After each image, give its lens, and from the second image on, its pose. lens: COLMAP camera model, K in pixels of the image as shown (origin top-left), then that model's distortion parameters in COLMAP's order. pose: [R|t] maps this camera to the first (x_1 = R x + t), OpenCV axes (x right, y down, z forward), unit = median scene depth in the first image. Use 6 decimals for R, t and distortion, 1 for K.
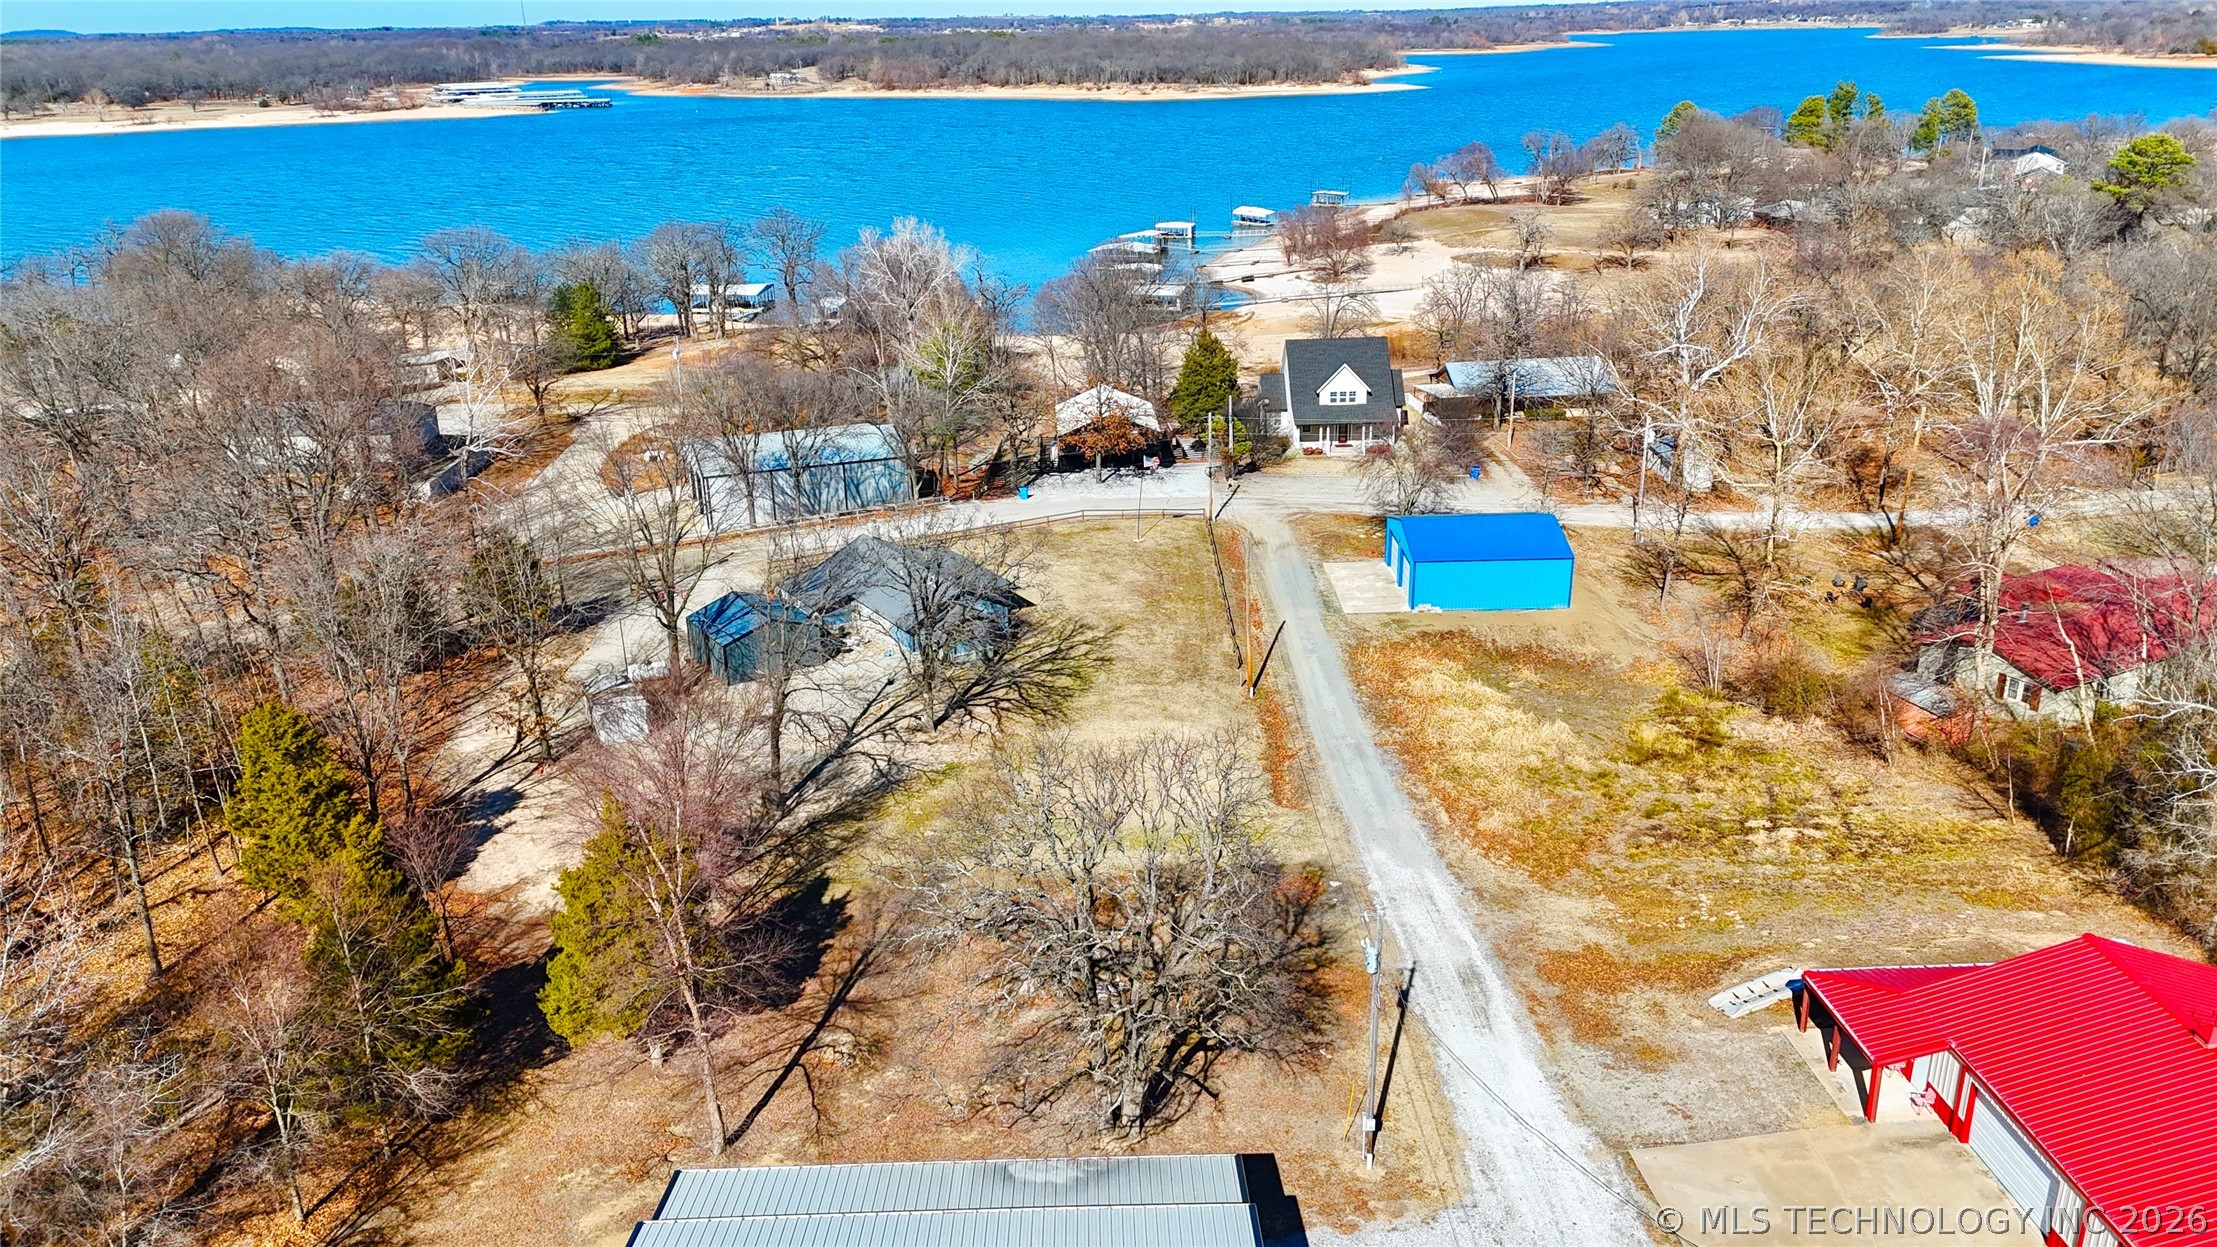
lens RADIAL K [[1584.8, 0, 1090.2], [0, 1584.8, 616.9], [0, 0, 1]] dist [0.197875, -0.259971]
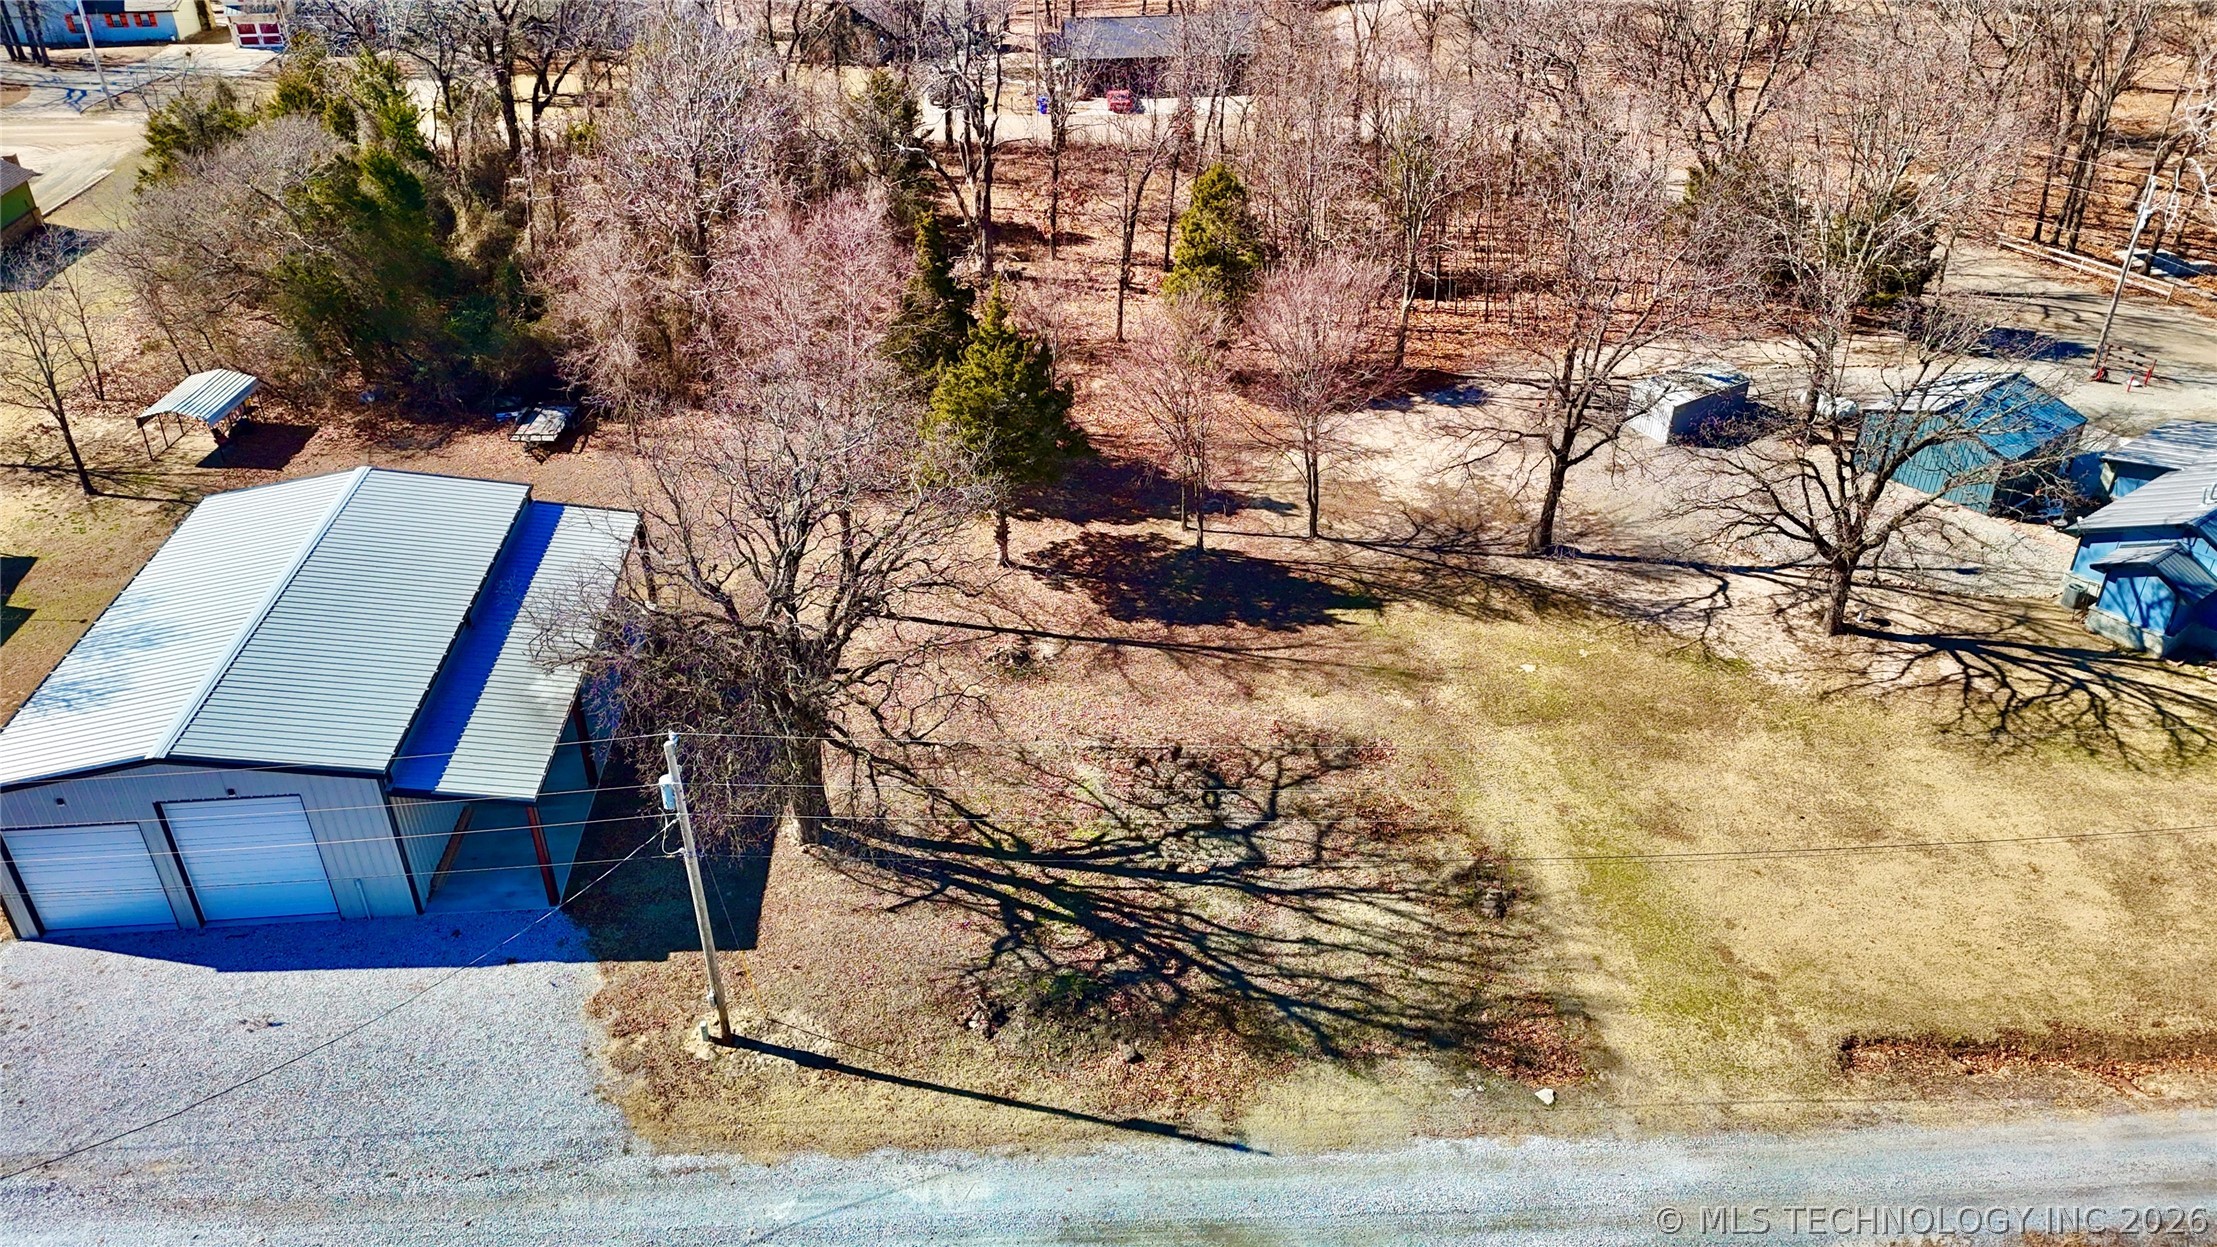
lens RADIAL K [[1584.8, 0, 1090.2], [0, 1584.8, 616.9], [0, 0, 1]] dist [0.197875, -0.259971]
pose [[0.053870, 0.547980, -0.834755, 0.541712], [-0.327260, 0.799487, 0.503708, -0.208629], [0.943397, 0.246047, 0.222401, 0.695301]]
